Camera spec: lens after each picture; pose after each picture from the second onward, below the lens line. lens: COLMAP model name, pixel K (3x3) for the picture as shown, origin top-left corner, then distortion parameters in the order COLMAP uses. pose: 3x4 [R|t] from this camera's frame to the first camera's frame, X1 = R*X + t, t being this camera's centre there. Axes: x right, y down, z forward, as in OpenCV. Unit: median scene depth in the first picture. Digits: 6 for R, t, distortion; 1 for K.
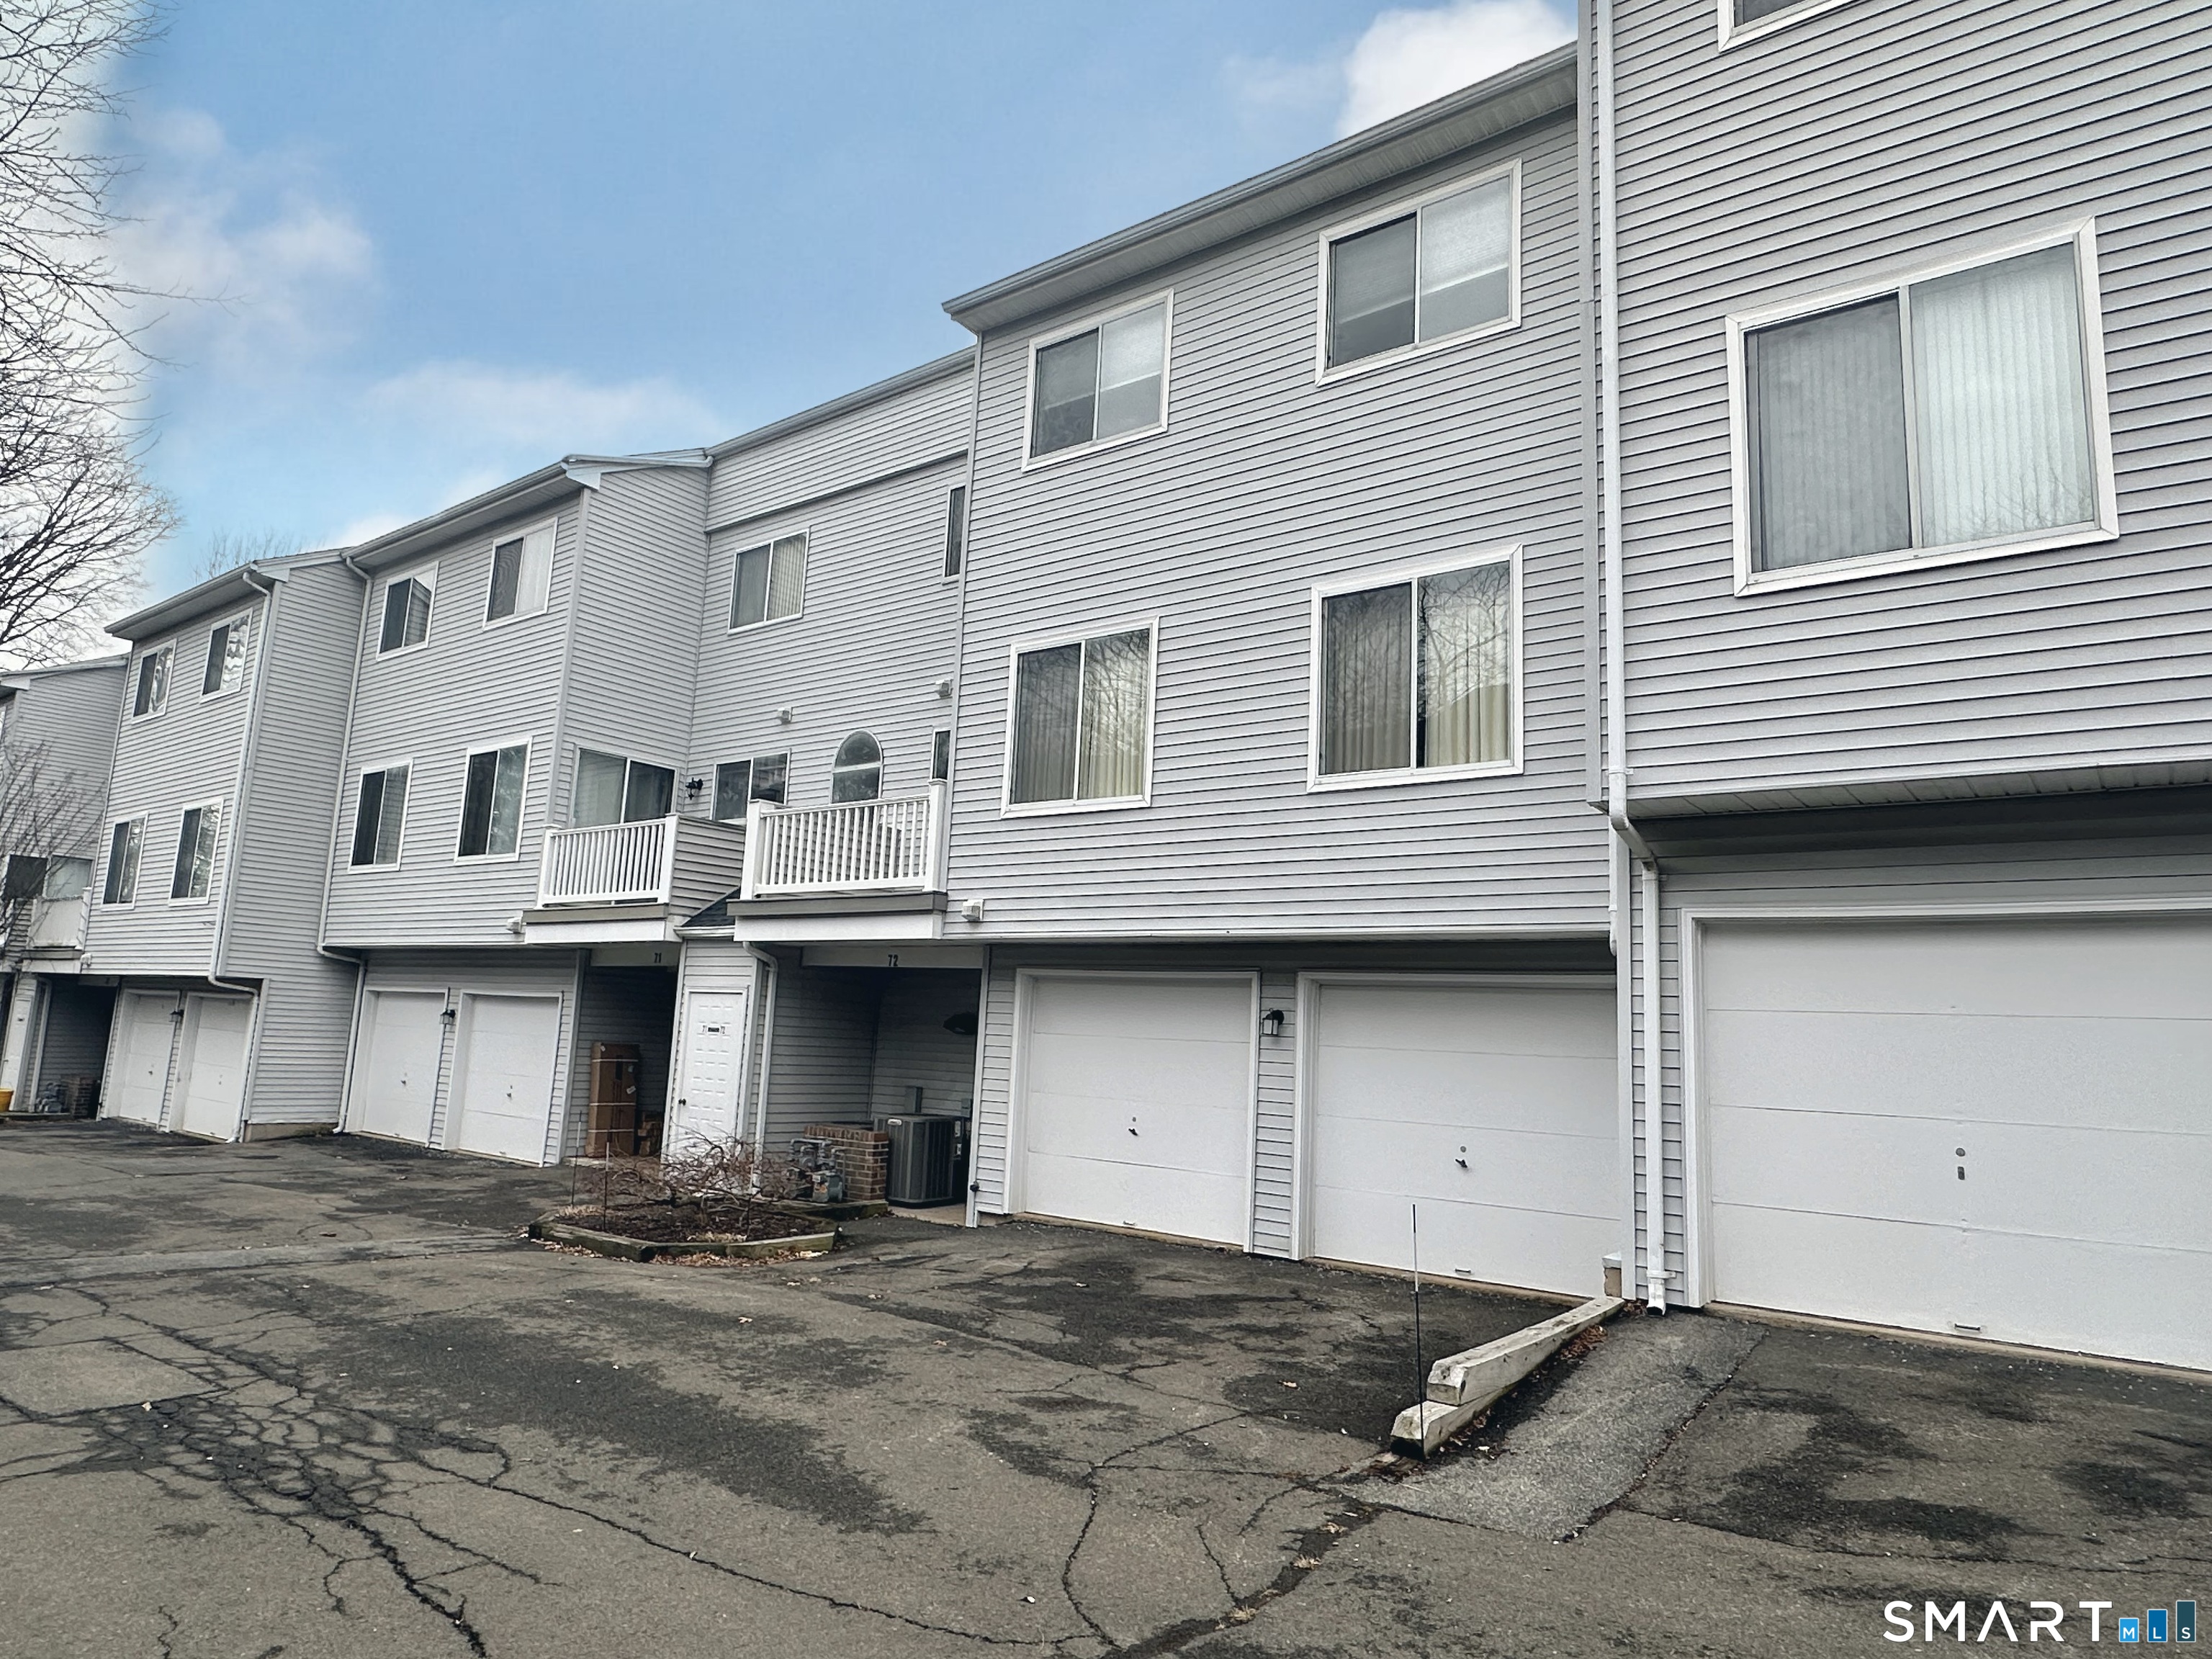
lens RADIAL K [[1303.3, 0, 1069.2], [0, 1303.3, 835.0], [0, 0, 1]] dist [0.000908, 0.000765]
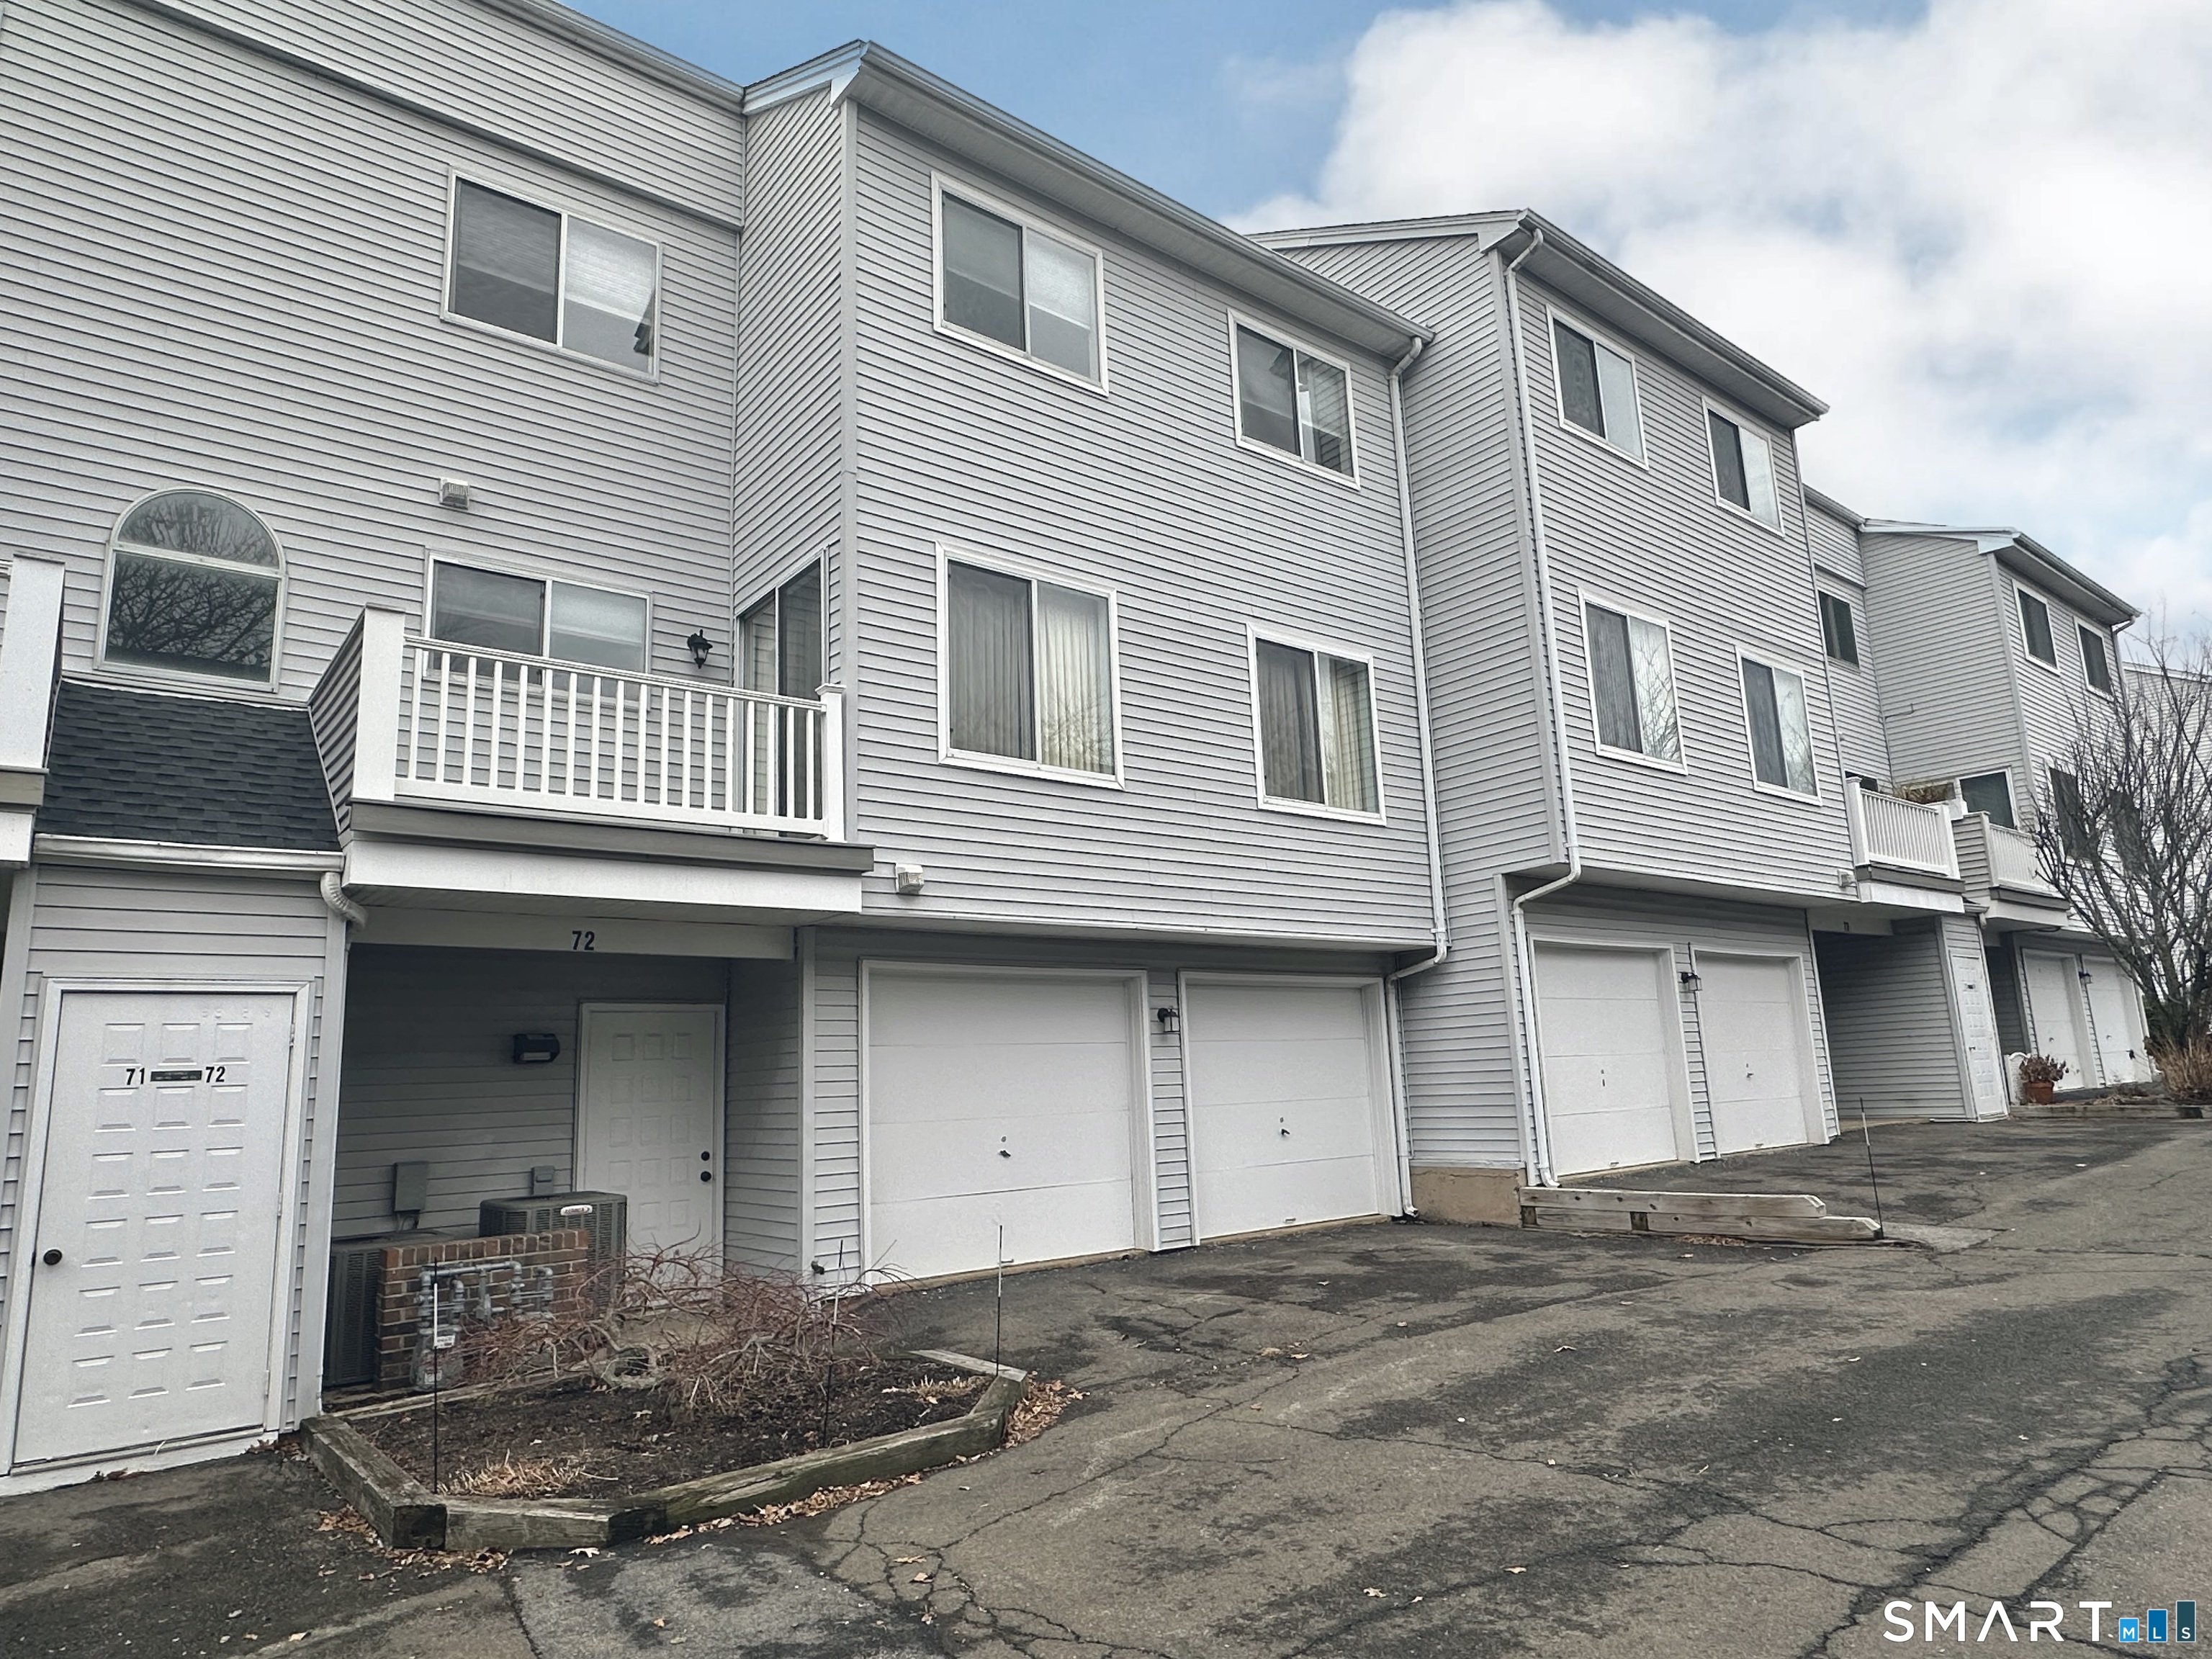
lens RADIAL K [[1303.3, 0, 1069.2], [0, 1303.3, 835.0], [0, 0, 1]] dist [0.000908, 0.000765]
pose [[0.248145, 0.126863, 0.960380, -0.798085], [-0.103087, 0.989217, -0.104037, 0.105437], [-0.963222, -0.073186, 0.258547, 0.756787]]
